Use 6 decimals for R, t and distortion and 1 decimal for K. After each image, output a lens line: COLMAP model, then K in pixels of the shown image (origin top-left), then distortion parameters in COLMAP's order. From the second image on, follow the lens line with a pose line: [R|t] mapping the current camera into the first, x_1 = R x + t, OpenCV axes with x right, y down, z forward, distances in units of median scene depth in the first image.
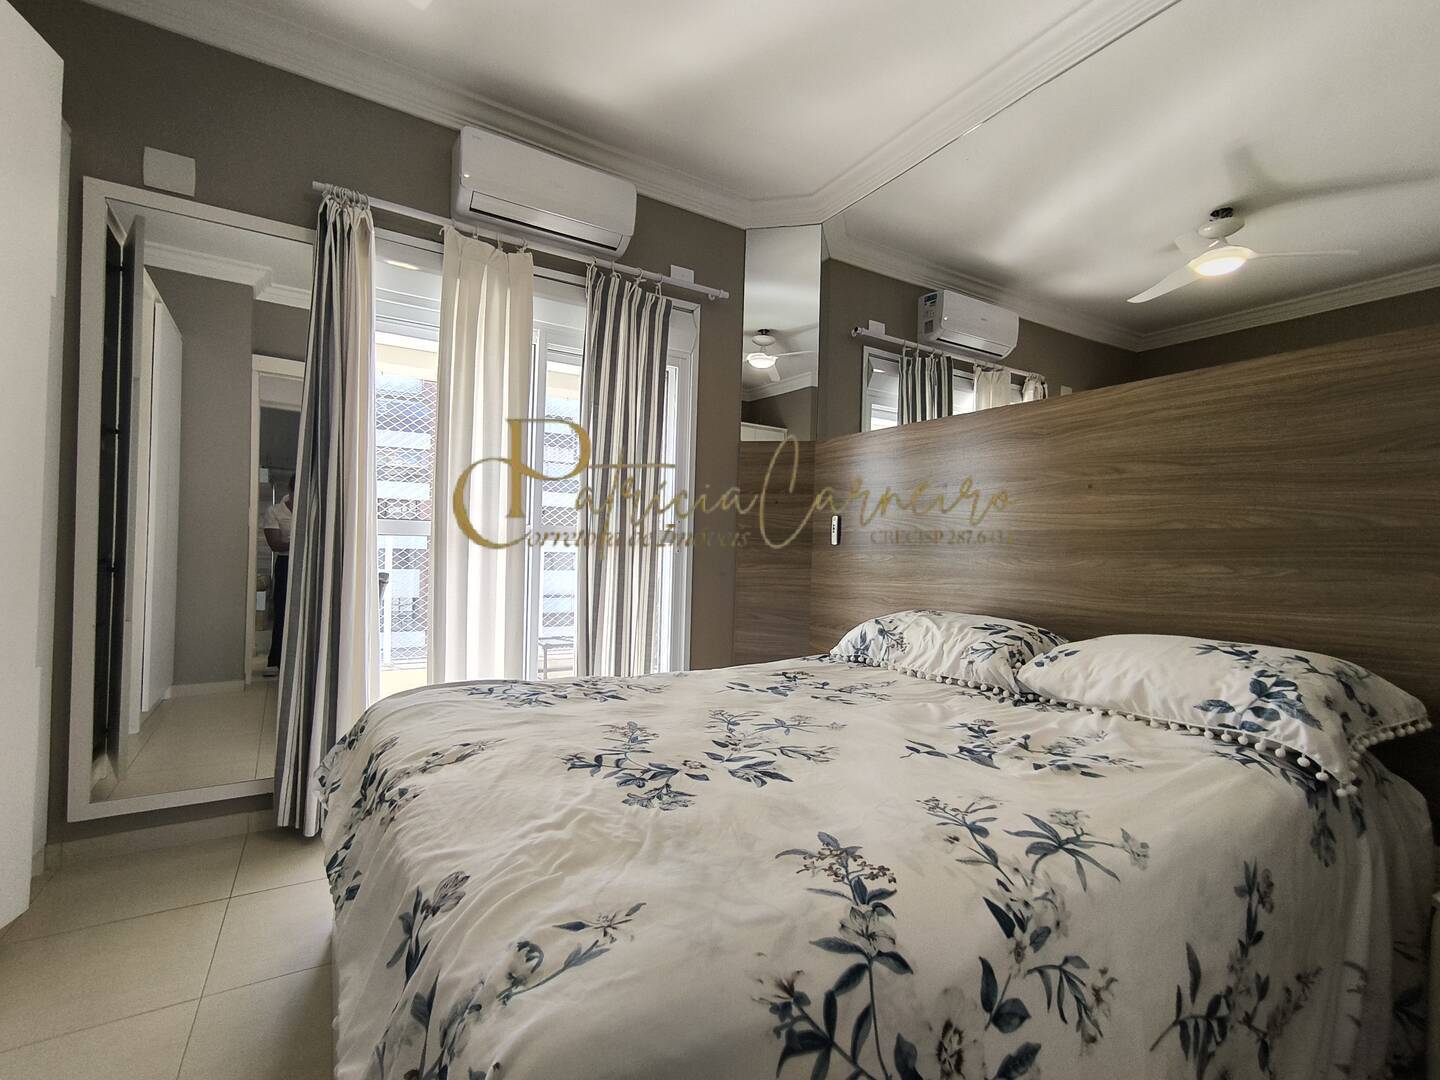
lens RADIAL K [[656.1, 0, 721.4], [0, 656.1, 546.4], [0, 0, 1]] dist [-0.006493, 0.000162]
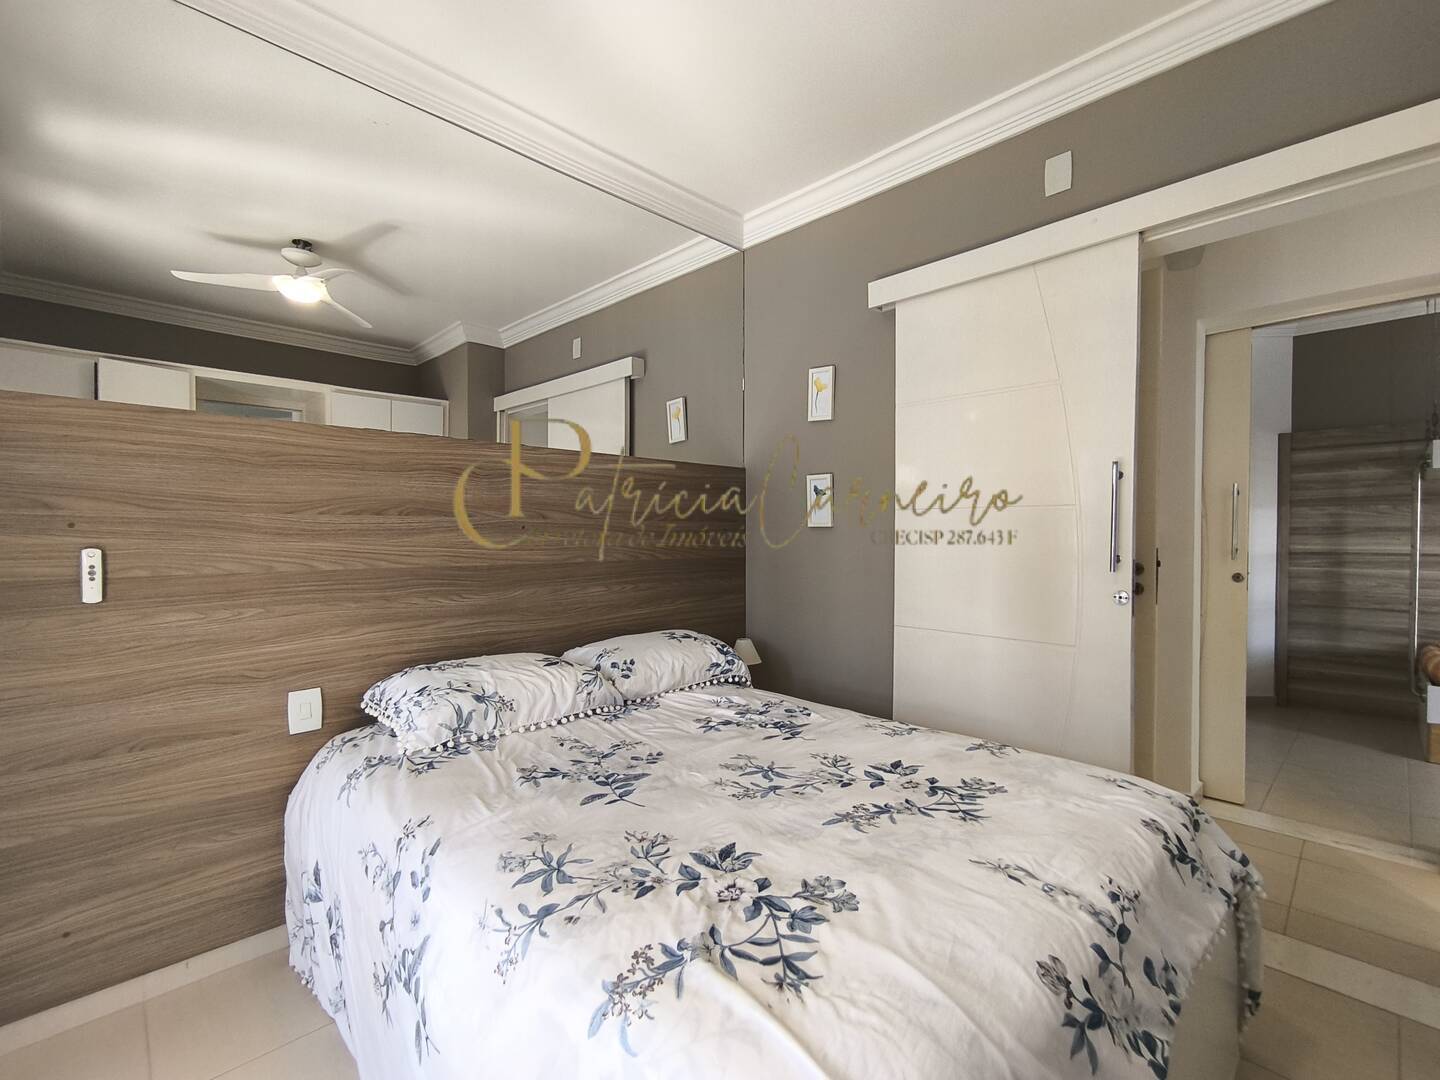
lens RADIAL K [[656.1, 0, 721.4], [0, 656.1, 546.4], [0, 0, 1]] dist [-0.006493, 0.000162]
pose [[-0.224446, -0.038834, 0.973712, -1.022138], [-0.007321, 0.999245, 0.038165, -0.160869], [-0.974459, 0.001437, -0.224561, 1.399930]]
